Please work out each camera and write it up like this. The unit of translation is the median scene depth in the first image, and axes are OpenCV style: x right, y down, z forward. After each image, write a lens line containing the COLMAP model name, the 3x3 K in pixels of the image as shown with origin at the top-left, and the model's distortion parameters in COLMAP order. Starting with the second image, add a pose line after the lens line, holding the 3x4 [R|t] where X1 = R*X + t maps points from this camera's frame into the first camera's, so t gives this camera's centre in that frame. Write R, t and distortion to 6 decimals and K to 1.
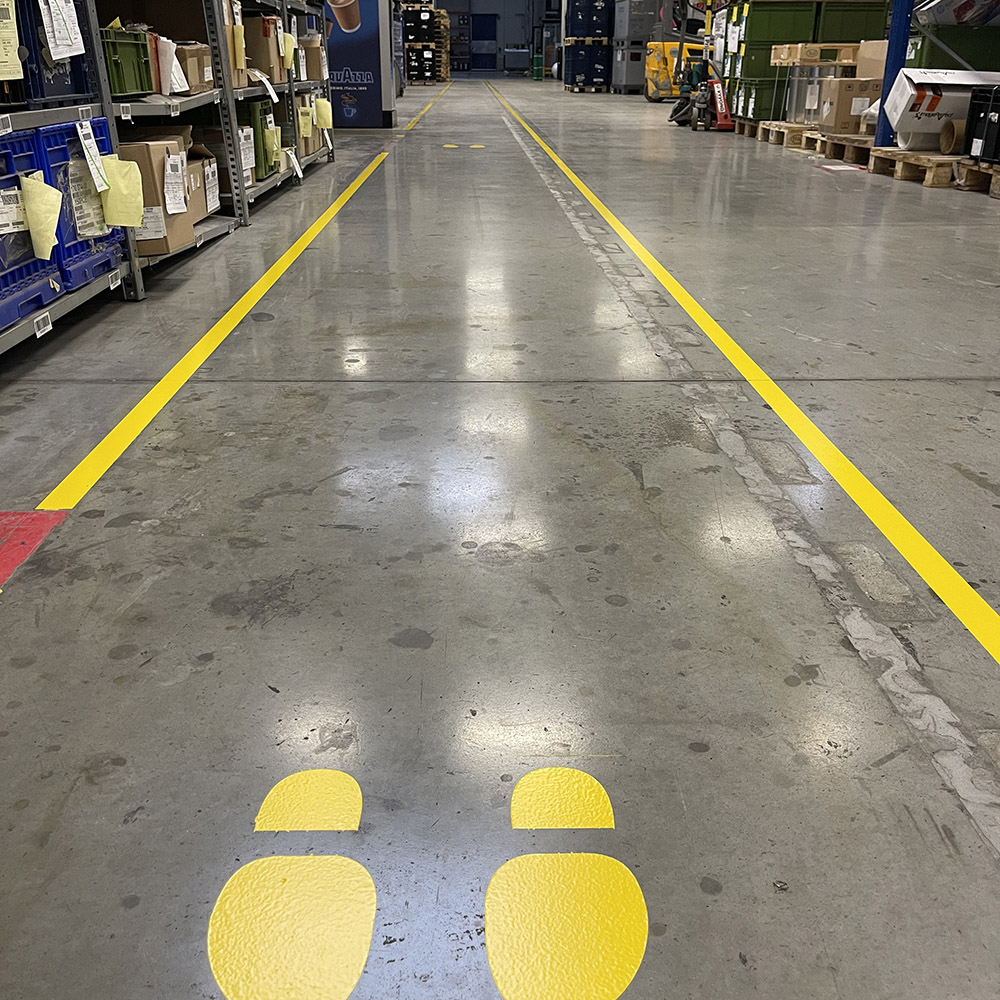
lens RADIAL K [[1034.1, 0, 500.0], [0, 1034.1, 500.0], [0, 0, 1]] dist [0.045575, -0.012018]
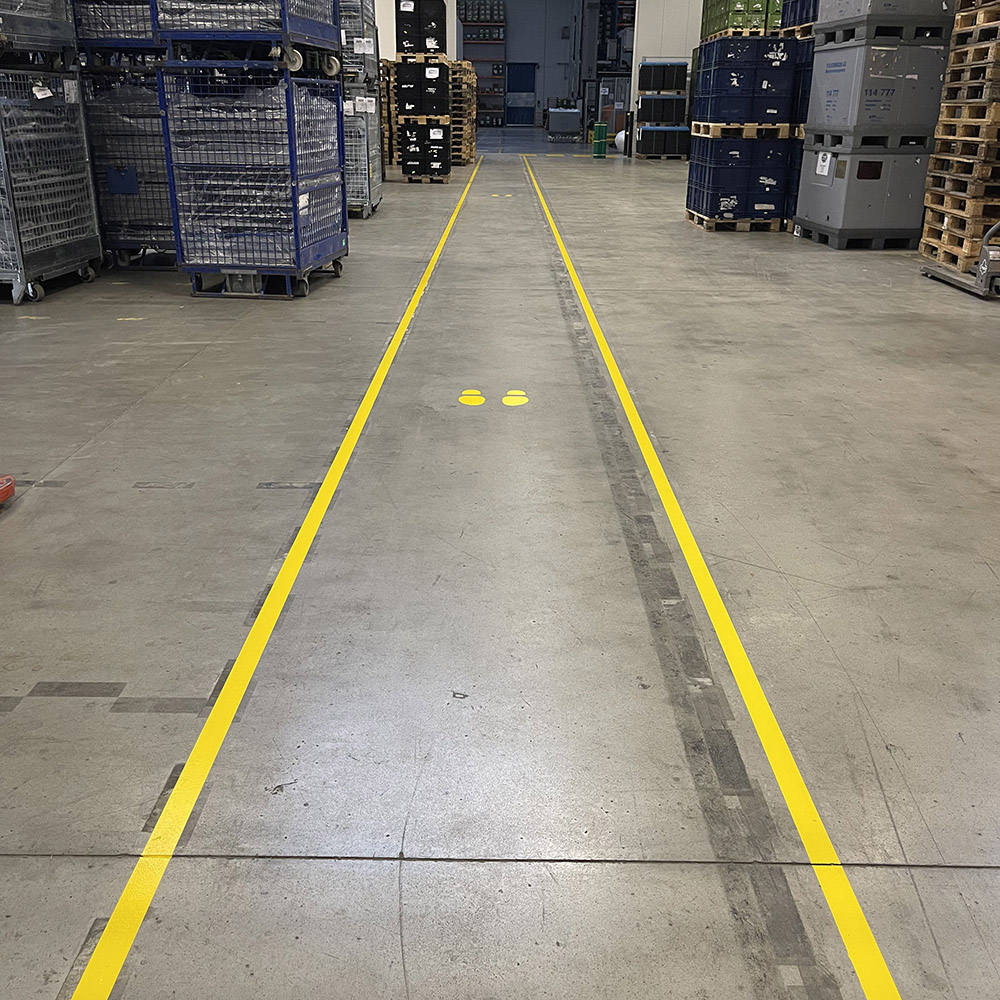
lens RADIAL K [[1034.1, 0, 500.0], [0, 1034.1, 500.0], [0, 0, 1]] dist [0.045575, -0.012018]
pose [[0.999513, 0.016594, -0.026428, -0.012012], [-0.017554, 0.999179, -0.036517, -0.190569], [0.025801, 0.036963, 0.998984, 0.397768]]
